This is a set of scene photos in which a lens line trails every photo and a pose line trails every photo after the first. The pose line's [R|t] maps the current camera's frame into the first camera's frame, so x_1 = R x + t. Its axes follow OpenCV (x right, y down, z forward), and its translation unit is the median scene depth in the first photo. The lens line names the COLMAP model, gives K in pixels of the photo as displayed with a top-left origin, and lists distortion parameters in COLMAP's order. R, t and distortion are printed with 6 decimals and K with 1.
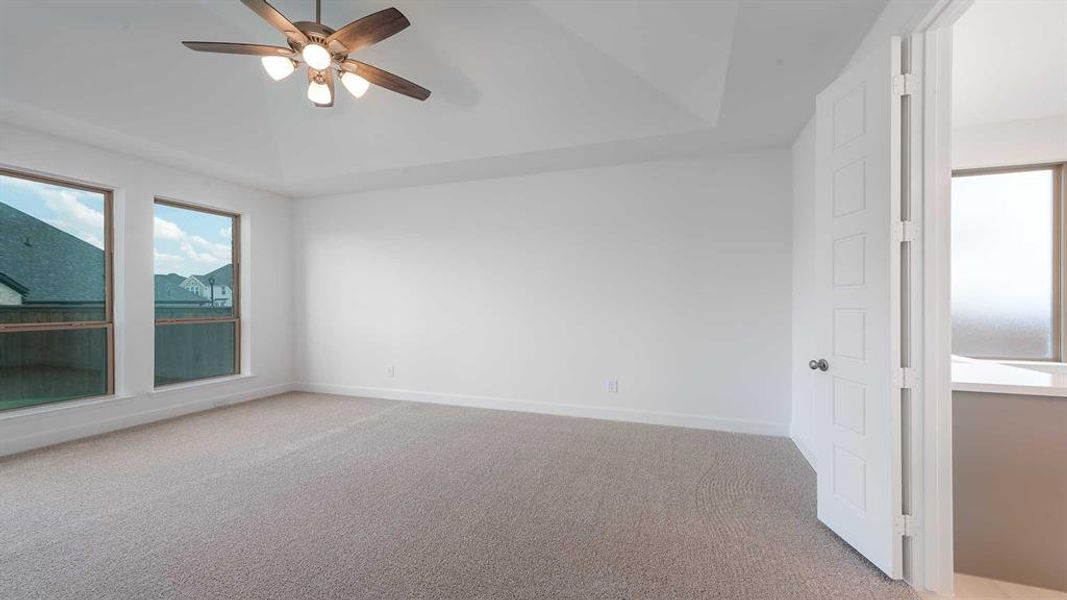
lens RADIAL K [[413.3, 0, 533.5], [0, 413.3, 300.0], [0, 0, 1]] dist [0.000817, 0.000060]
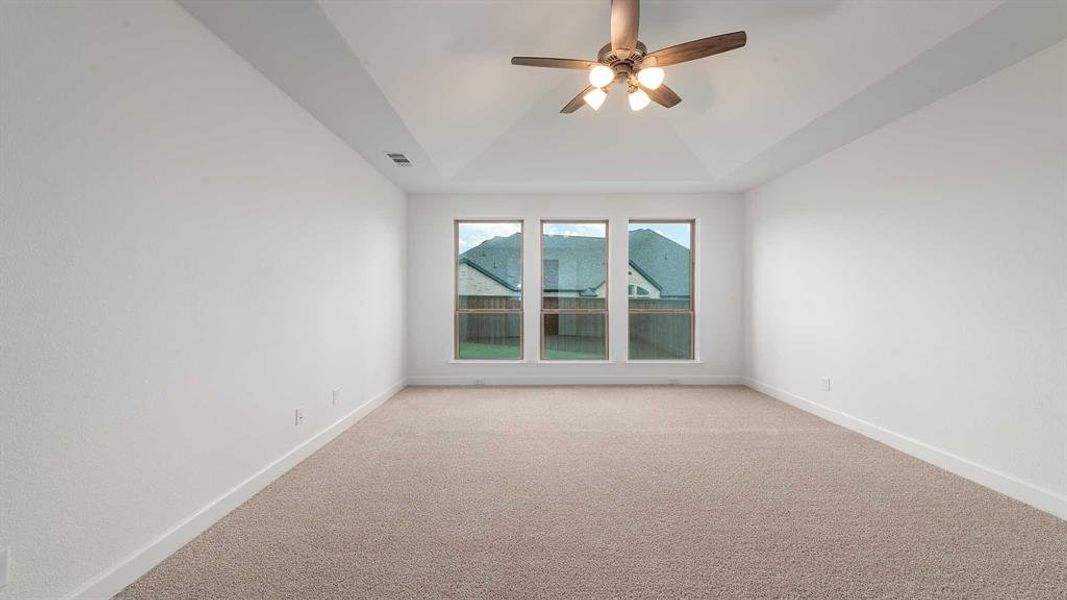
lens RADIAL K [[413.3, 0, 533.5], [0, 413.3, 300.0], [0, 0, 1]] dist [0.000817, 0.000060]
pose [[0.338066, 0.006414, -0.941101, 0.212176], [0.007765, 0.999924, 0.009604, 0.000324], [0.941090, -0.010554, 0.337990, 0.202846]]
